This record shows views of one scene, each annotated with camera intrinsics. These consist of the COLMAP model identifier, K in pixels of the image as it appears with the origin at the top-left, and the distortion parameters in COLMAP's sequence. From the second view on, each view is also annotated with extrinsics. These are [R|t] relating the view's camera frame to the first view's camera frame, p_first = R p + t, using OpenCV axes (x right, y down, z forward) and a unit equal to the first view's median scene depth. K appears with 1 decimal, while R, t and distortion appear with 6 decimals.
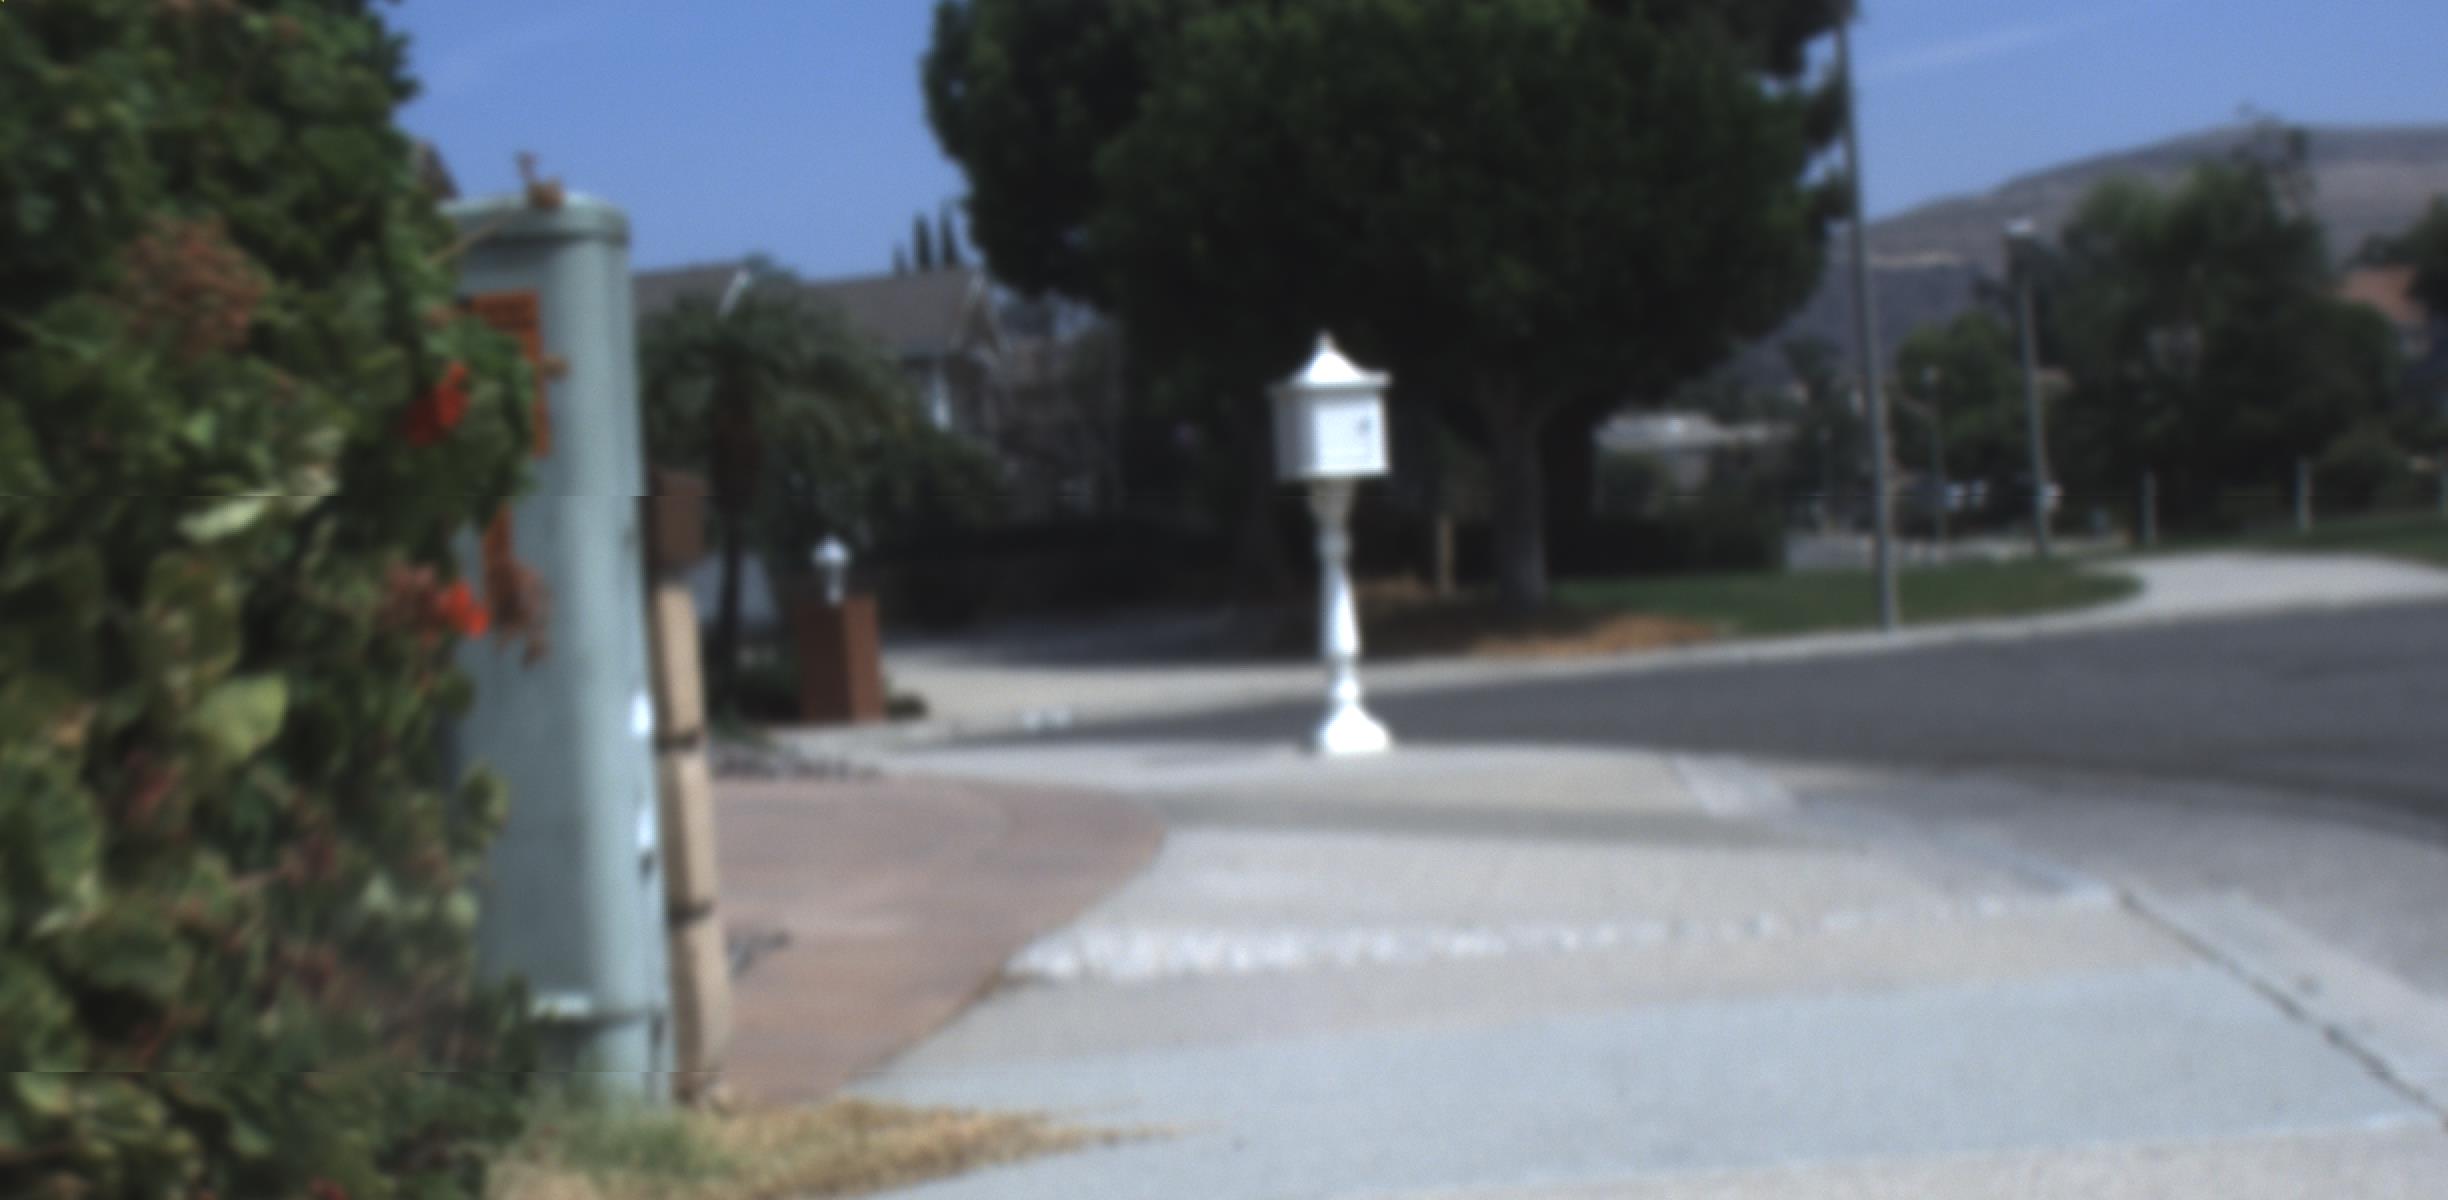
lens RADIAL K [[5382.7, 0, 1224.0], [0, 5382.7, 600.0], [0, 0, 1]] dist [0.326167, -0.330624]
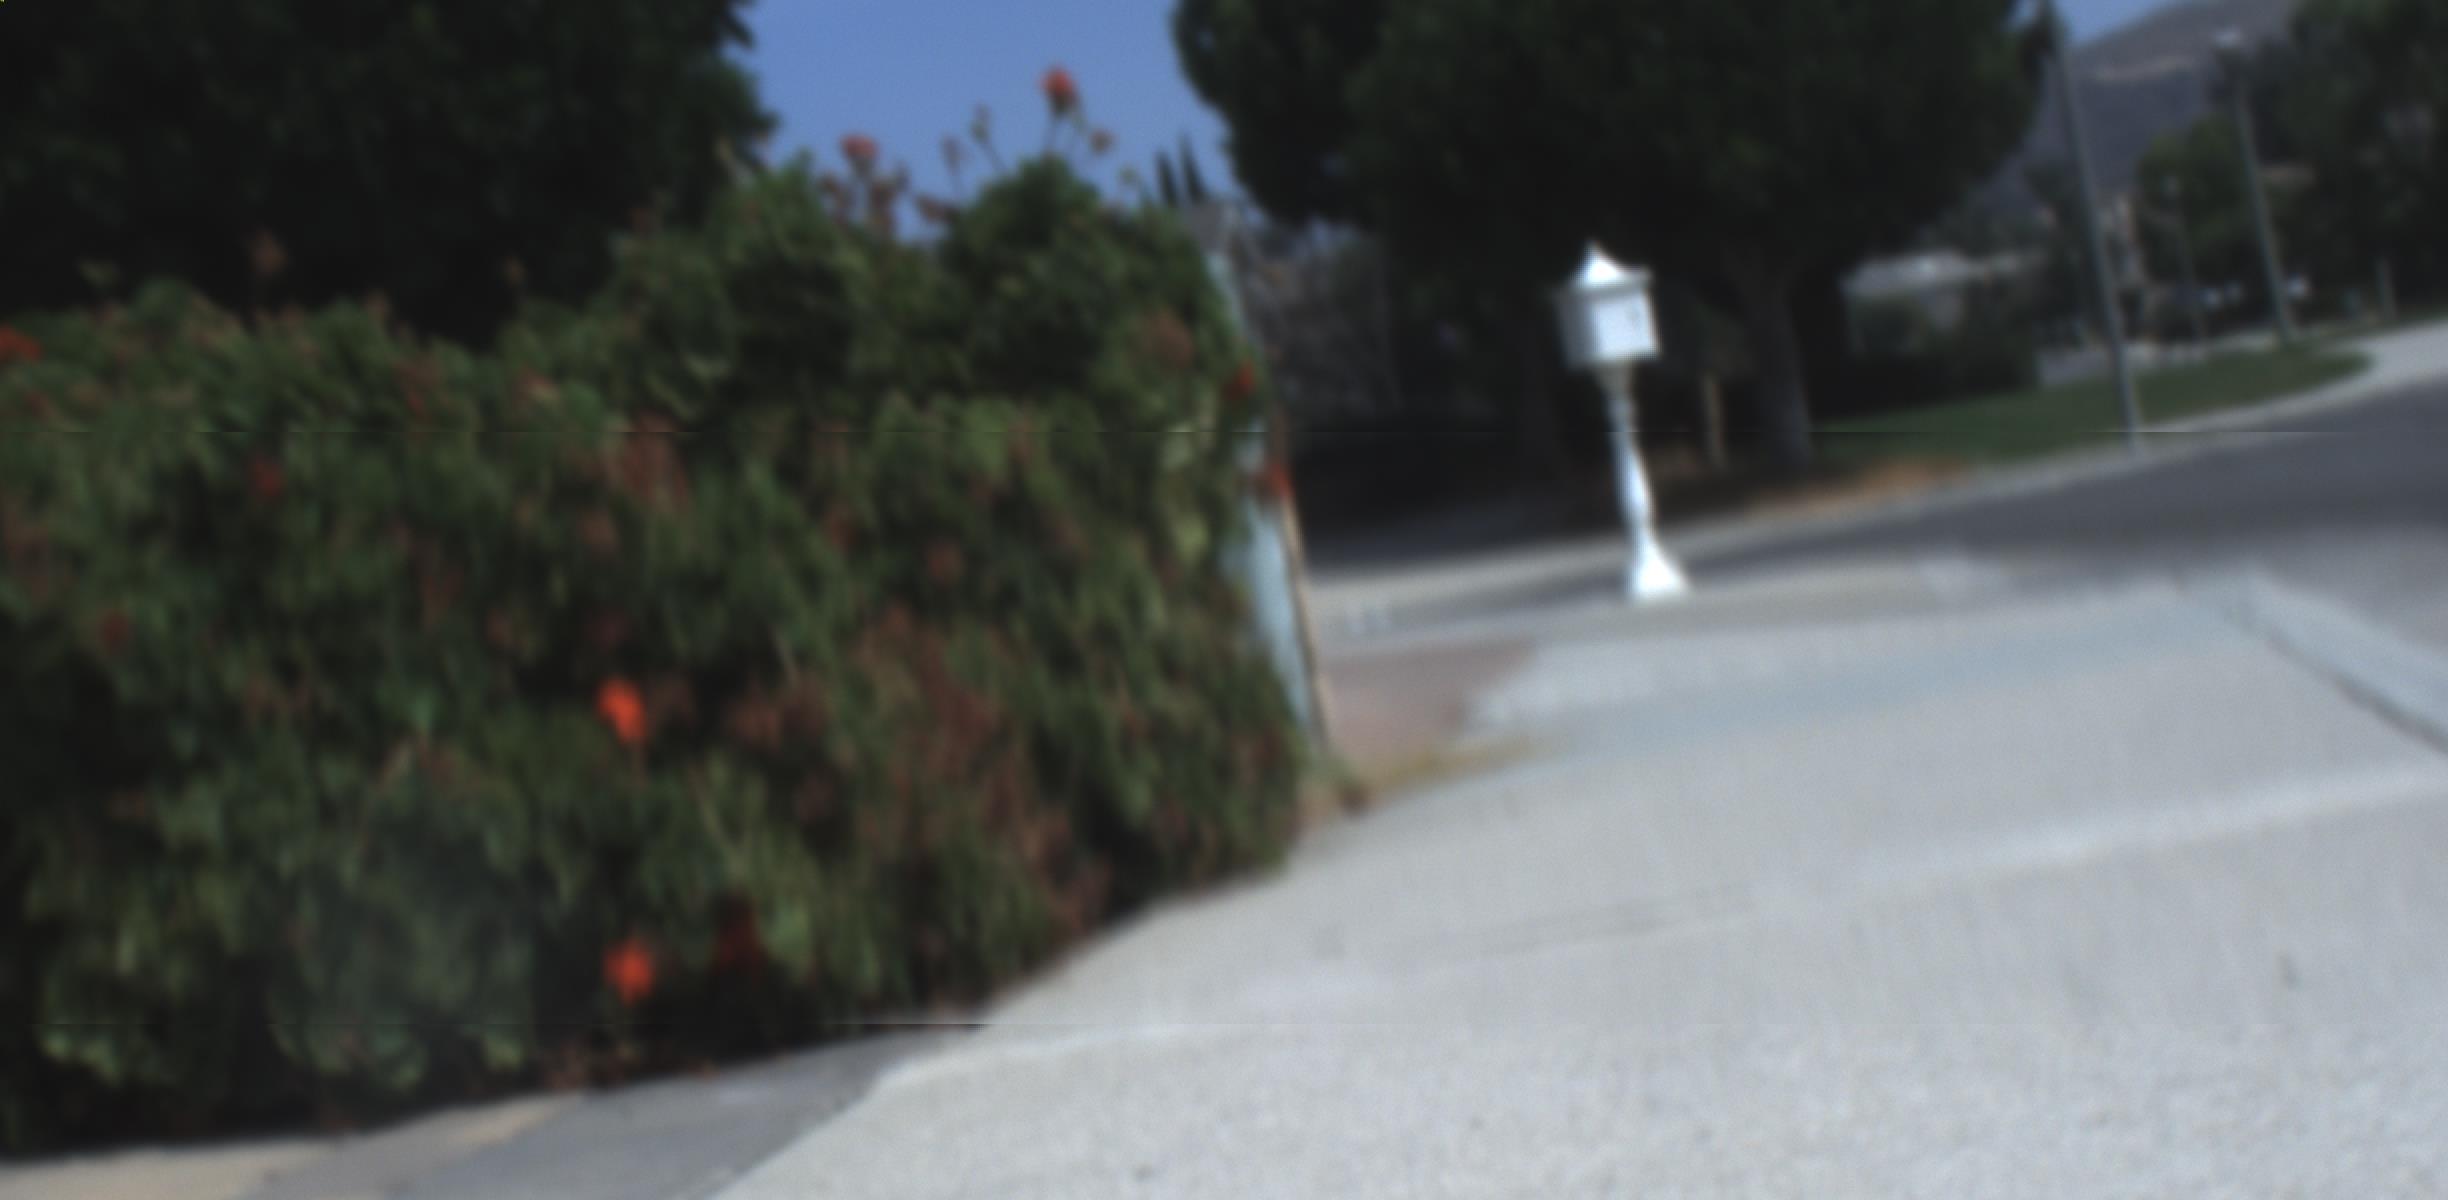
lens RADIAL K [[5390.5, 0, 1311.6], [0, 5390.5, 605.1], [0, 0, 1]] dist [0.352076, -0.595295]
pose [[0.992283, -0.118569, -0.036279, -0.003525], [0.119220, 0.992733, 0.016343, 0.001403], [0.034078, -0.020542, 0.999208, -0.076380]]
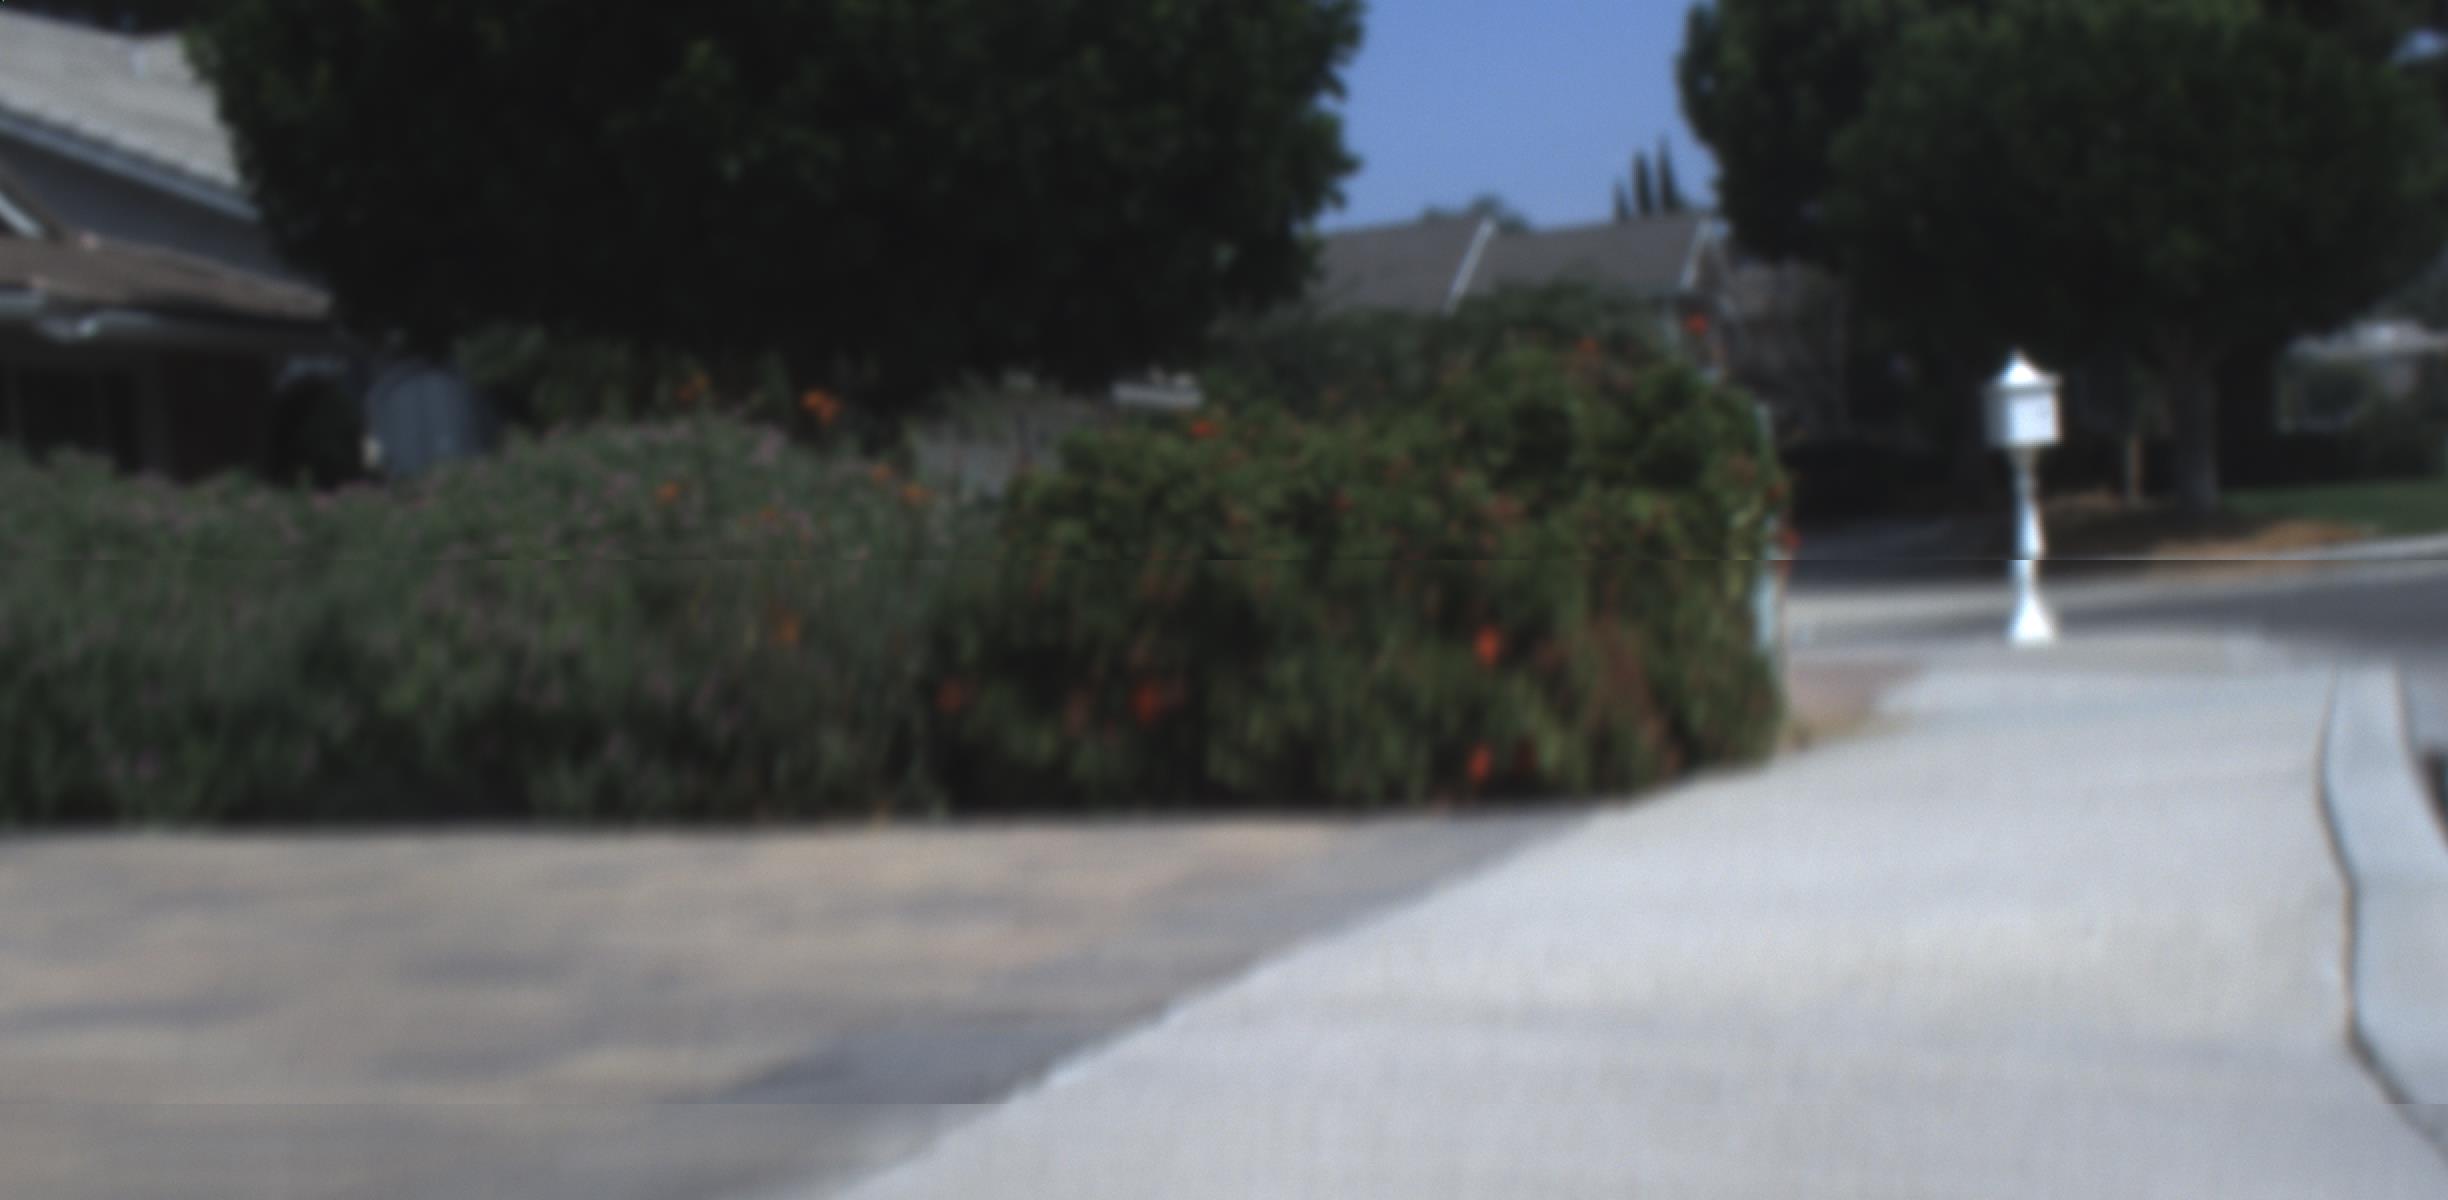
lens RADIAL K [[5390.5, 0, 1311.6], [0, 5390.5, 605.1], [0, 0, 1]] dist [0.352076, -0.595295]
pose [[0.993359, -0.014168, -0.114179, -0.002007], [0.016164, 0.999732, 0.016576, -0.002091], [0.113913, -0.018311, 0.993322, -0.204761]]
